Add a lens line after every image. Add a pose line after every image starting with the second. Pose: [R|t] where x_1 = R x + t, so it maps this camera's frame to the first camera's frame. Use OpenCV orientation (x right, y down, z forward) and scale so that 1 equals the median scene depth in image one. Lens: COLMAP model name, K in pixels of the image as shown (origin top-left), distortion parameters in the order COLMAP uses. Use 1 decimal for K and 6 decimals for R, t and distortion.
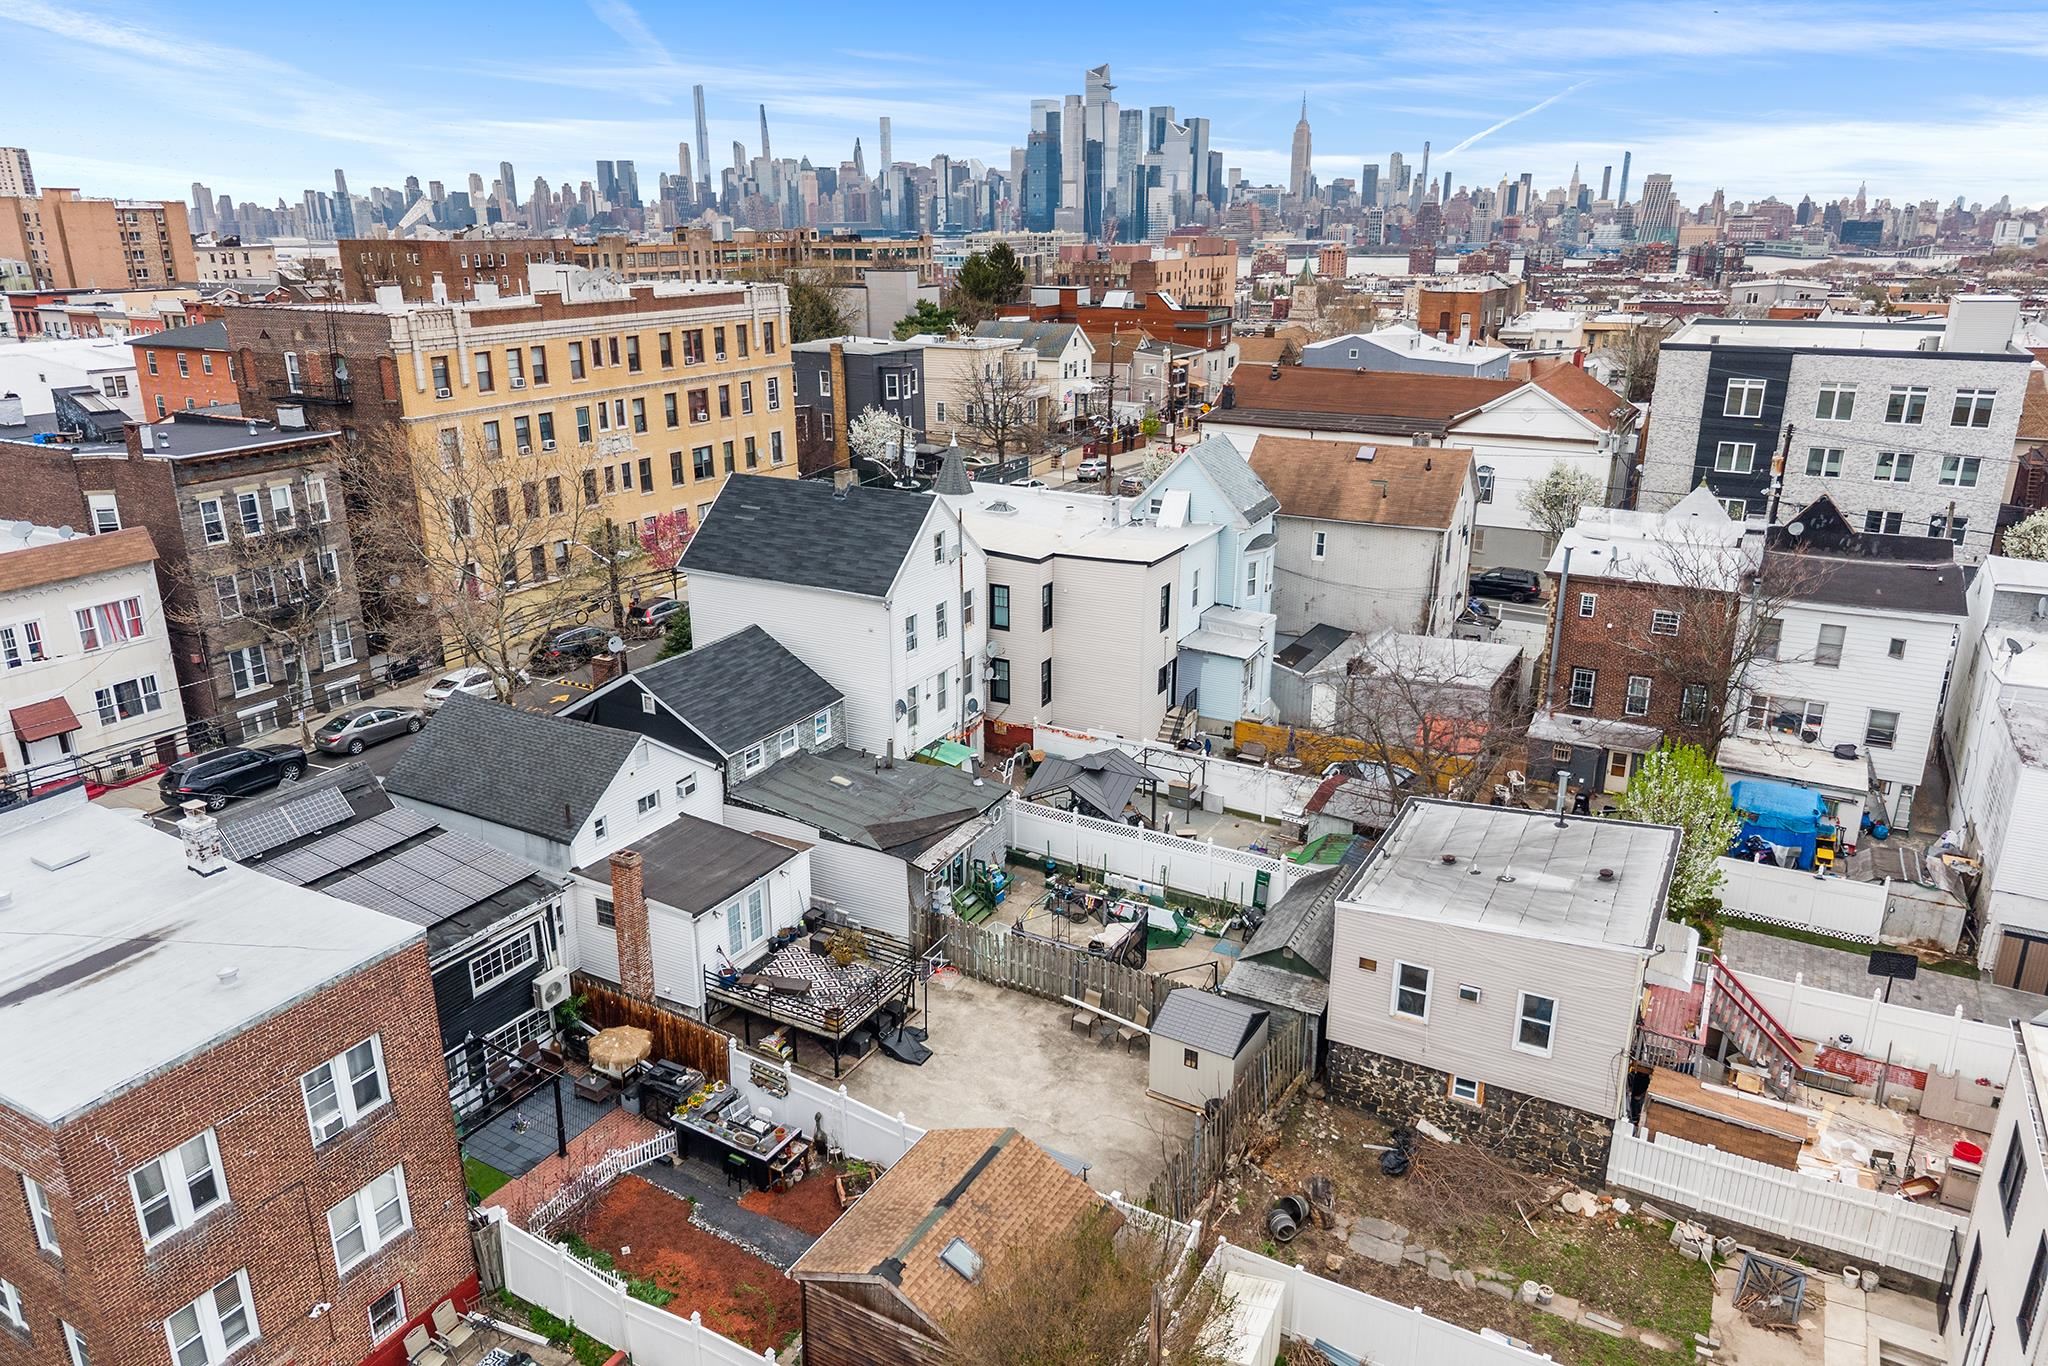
lens RADIAL K [[1378.0, 0, 1042.7], [0, 1378.0, 675.0], [0, 0, 1]] dist [0.026928, -0.022888]
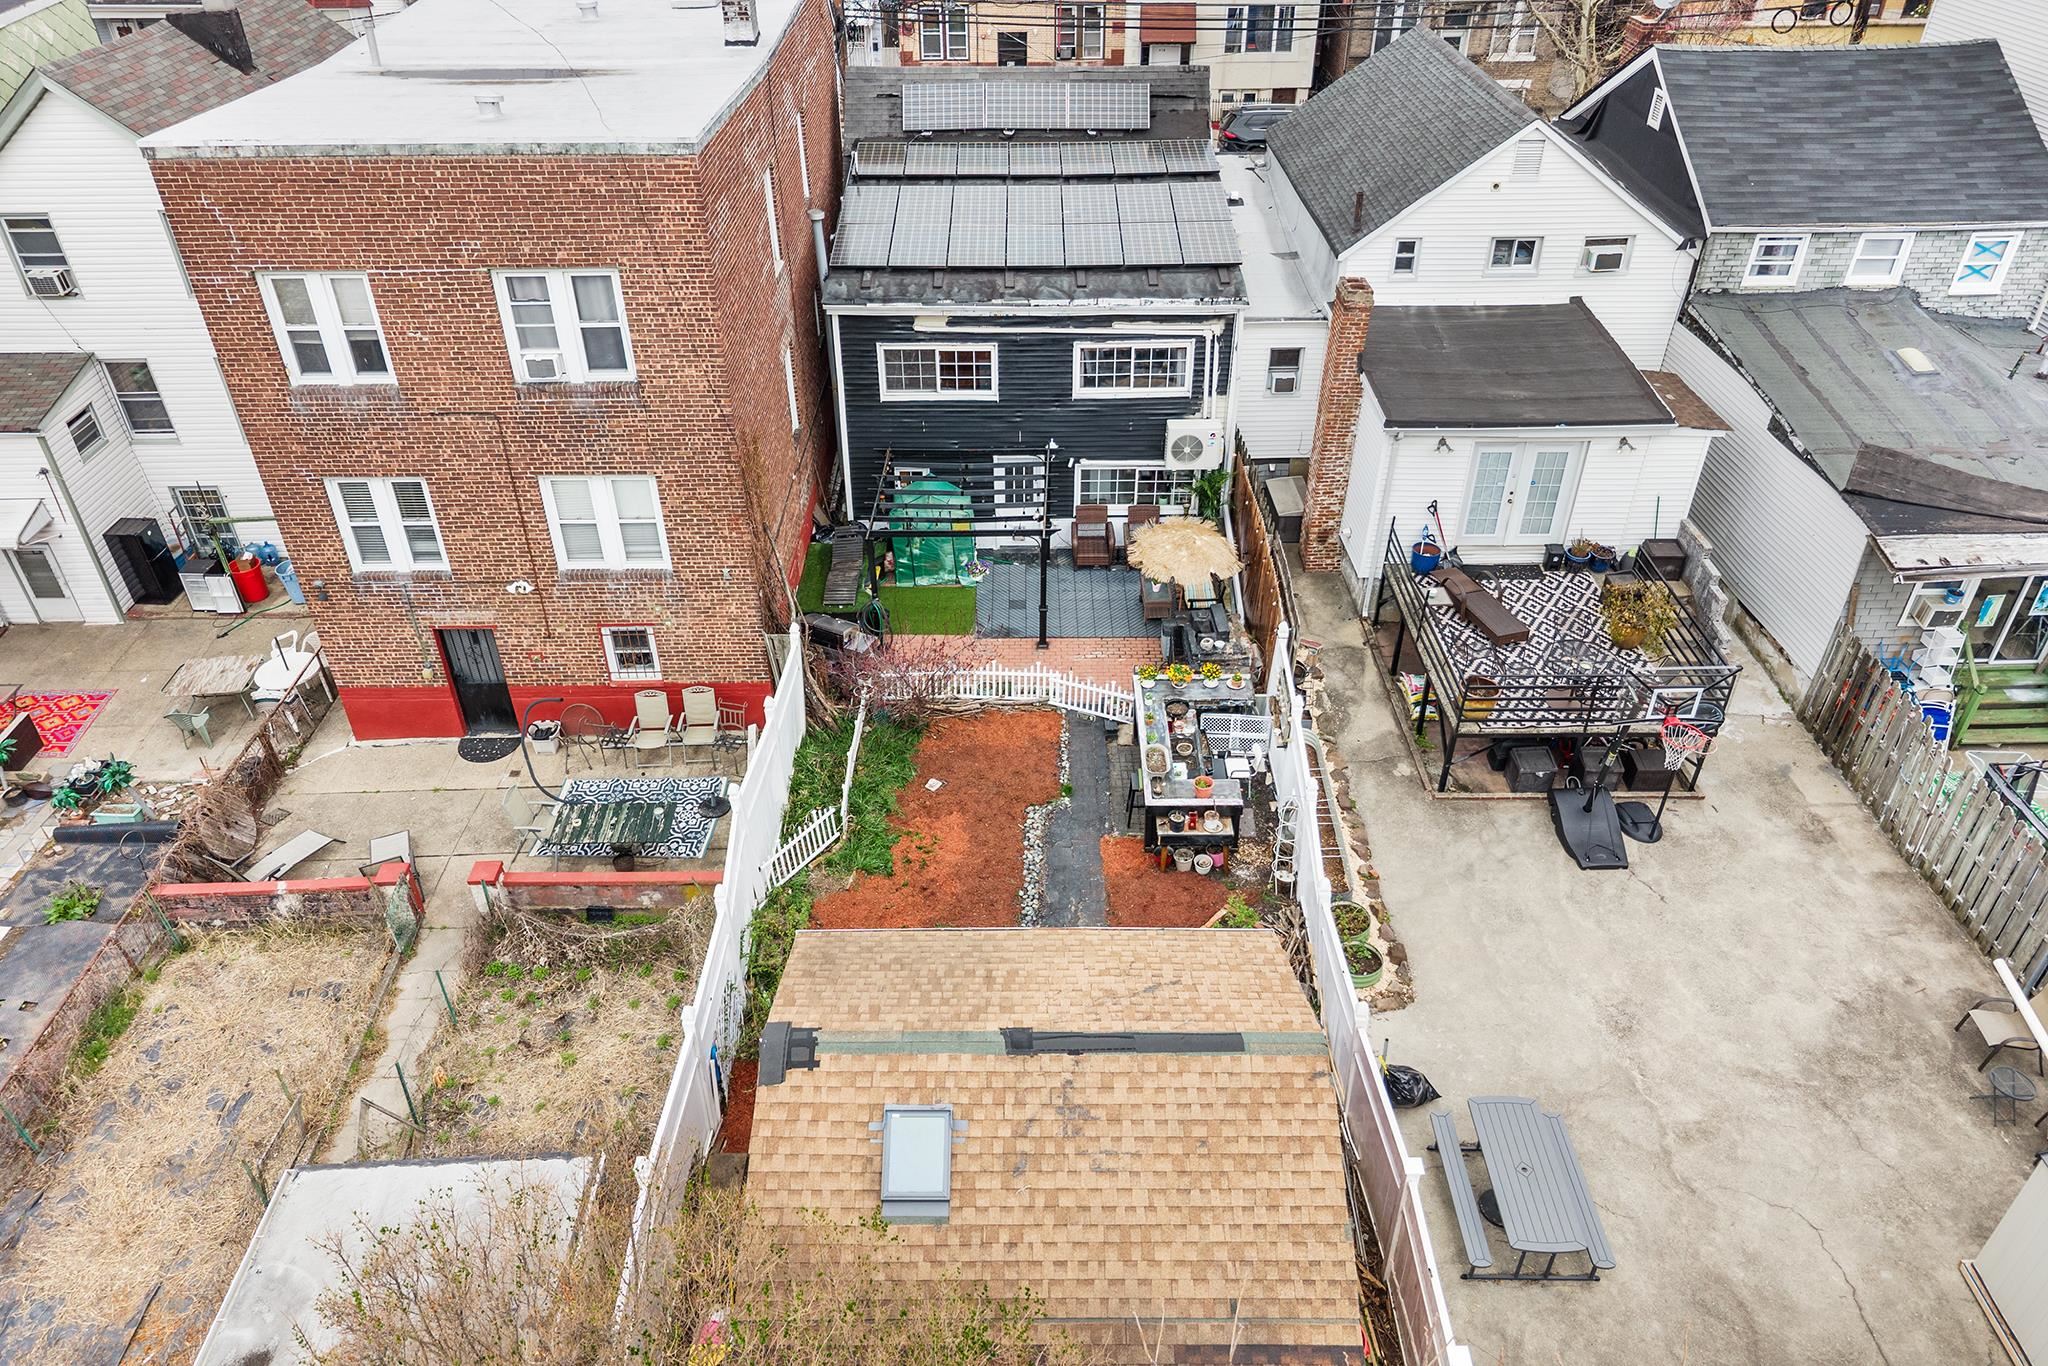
lens RADIAL K [[1378.0, 0, 1004.6], [0, 1378.0, 693.2], [0, 0, 1]] dist [0.026928, -0.022888]
pose [[0.481905, 0.508481, -0.713593, 0.135910], [-0.268630, 0.860915, 0.432046, 0.062075], [0.834030, -0.016512, 0.551472, 0.525484]]
